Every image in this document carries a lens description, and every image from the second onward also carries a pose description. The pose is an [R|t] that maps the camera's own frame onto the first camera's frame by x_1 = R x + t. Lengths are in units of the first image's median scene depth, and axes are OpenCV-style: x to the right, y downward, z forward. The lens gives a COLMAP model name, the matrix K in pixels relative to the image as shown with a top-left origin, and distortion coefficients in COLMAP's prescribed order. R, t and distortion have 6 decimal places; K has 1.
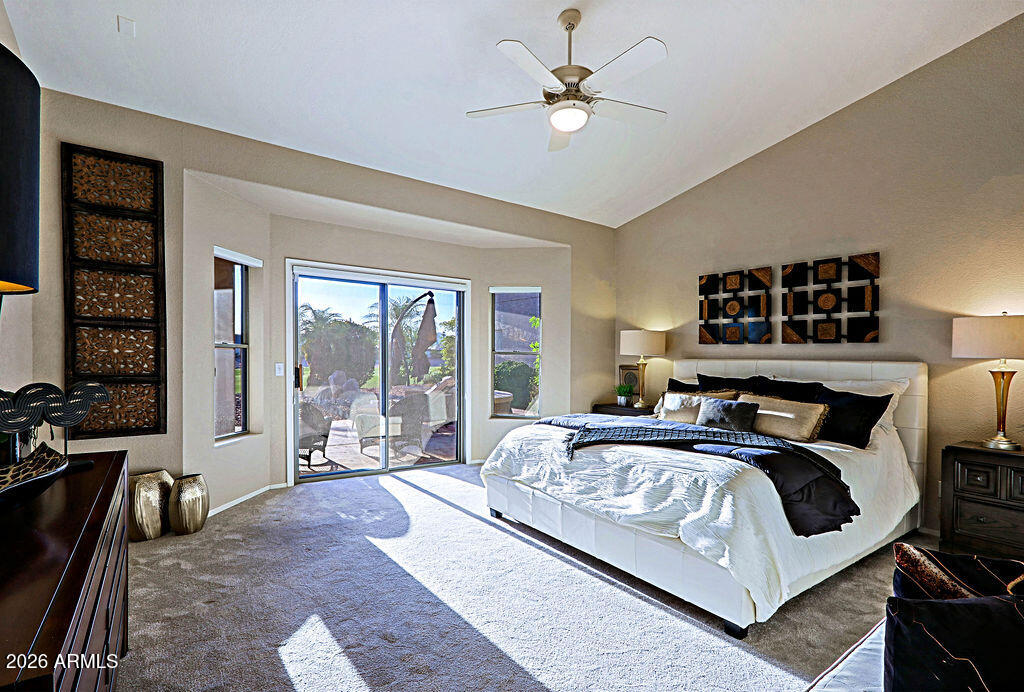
lens RADIAL K [[483.2, 0, 486.9], [0, 483.2, 372.1], [0, 0, 1]] dist [-0.008434, 0.001780]
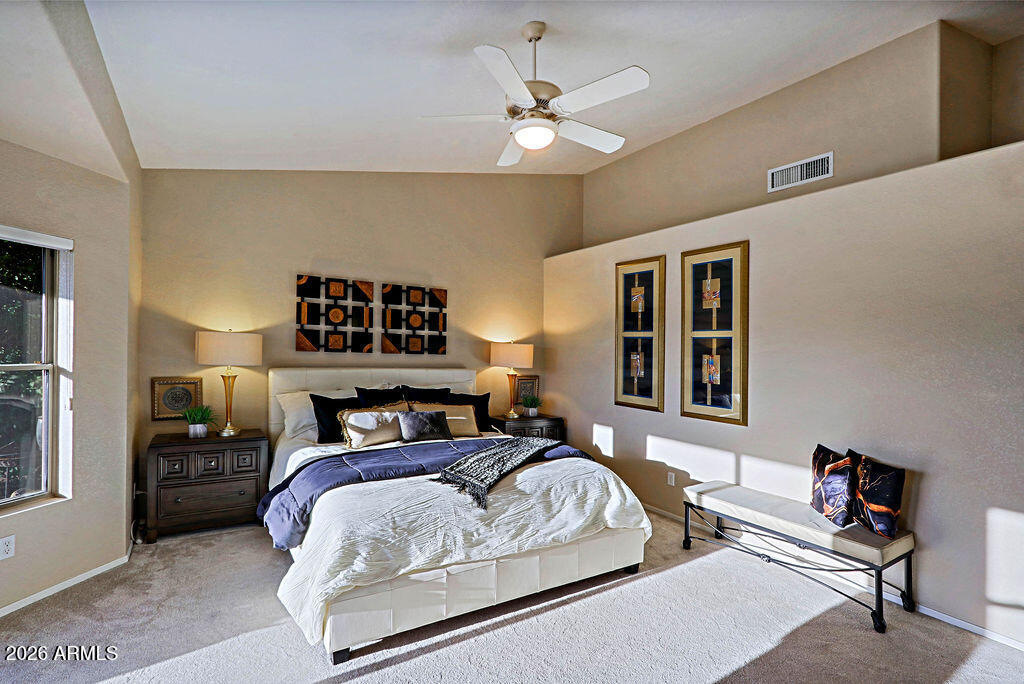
lens RADIAL K [[483.2, 0, 510.1], [0, 483.2, 342.9], [0, 0, 1]] dist [-0.008434, 0.001780]
pose [[0.037971, -0.000321, 0.999279, -0.527324], [0.003730, 0.999993, 0.000179, -0.087946], [-0.999272, 0.003720, 0.037972, 0.704433]]
